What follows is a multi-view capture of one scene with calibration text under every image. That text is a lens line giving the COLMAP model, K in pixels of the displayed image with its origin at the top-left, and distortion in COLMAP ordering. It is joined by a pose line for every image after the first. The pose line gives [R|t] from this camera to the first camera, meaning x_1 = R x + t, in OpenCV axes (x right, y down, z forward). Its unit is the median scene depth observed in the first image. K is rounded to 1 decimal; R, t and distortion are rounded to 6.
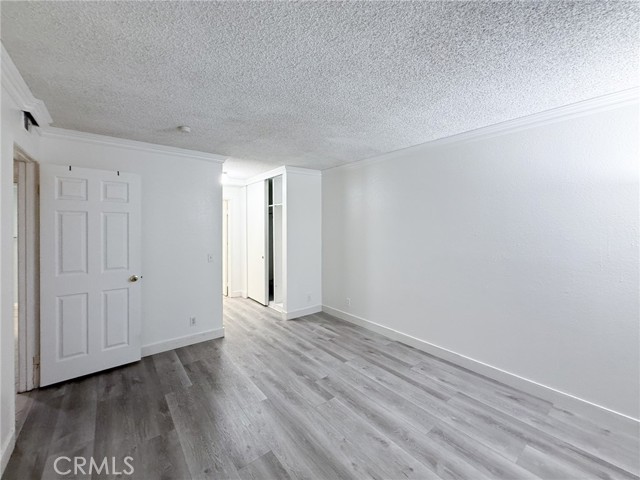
lens RADIAL K [[260.6, 0, 309.3], [0, 260.6, 228.6], [0, 0, 1]] dist [0.001380, 0.000138]
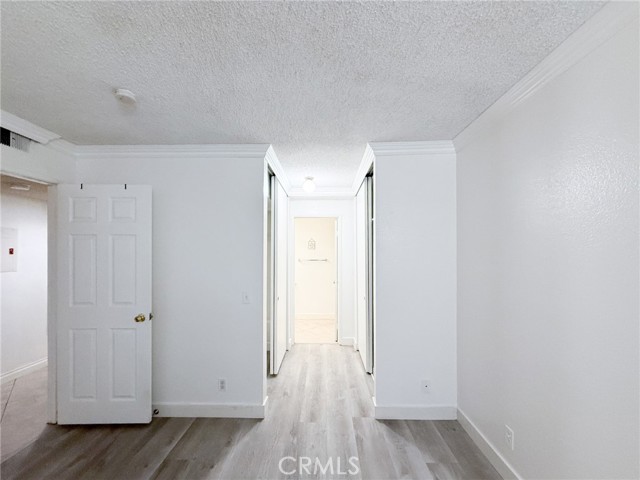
lens RADIAL K [[260.6, 0, 321.5], [0, 260.6, 250.8], [0, 0, 1]] dist [0.001380, 0.000138]
pose [[0.787266, 0.001406, -0.616612, 0.239575], [-0.003839, 0.999989, -0.002621, -0.011417], [0.616602, 0.004431, 0.787263, 0.700332]]
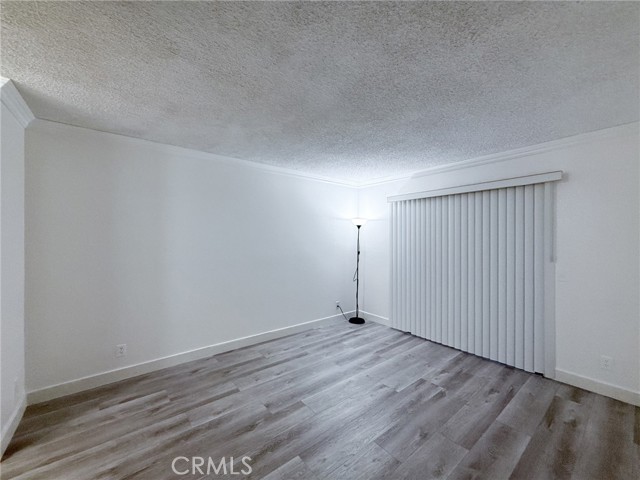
lens RADIAL K [[260.6, 0, 323.5], [0, 260.6, 238.0], [0, 0, 1]] dist [0.001380, 0.000138]
pose [[-0.029798, 0.001067, 0.999555, -0.722106], [0.003913, 0.999992, -0.000951, 0.010658], [-0.999548, 0.003883, -0.029802, 0.736120]]
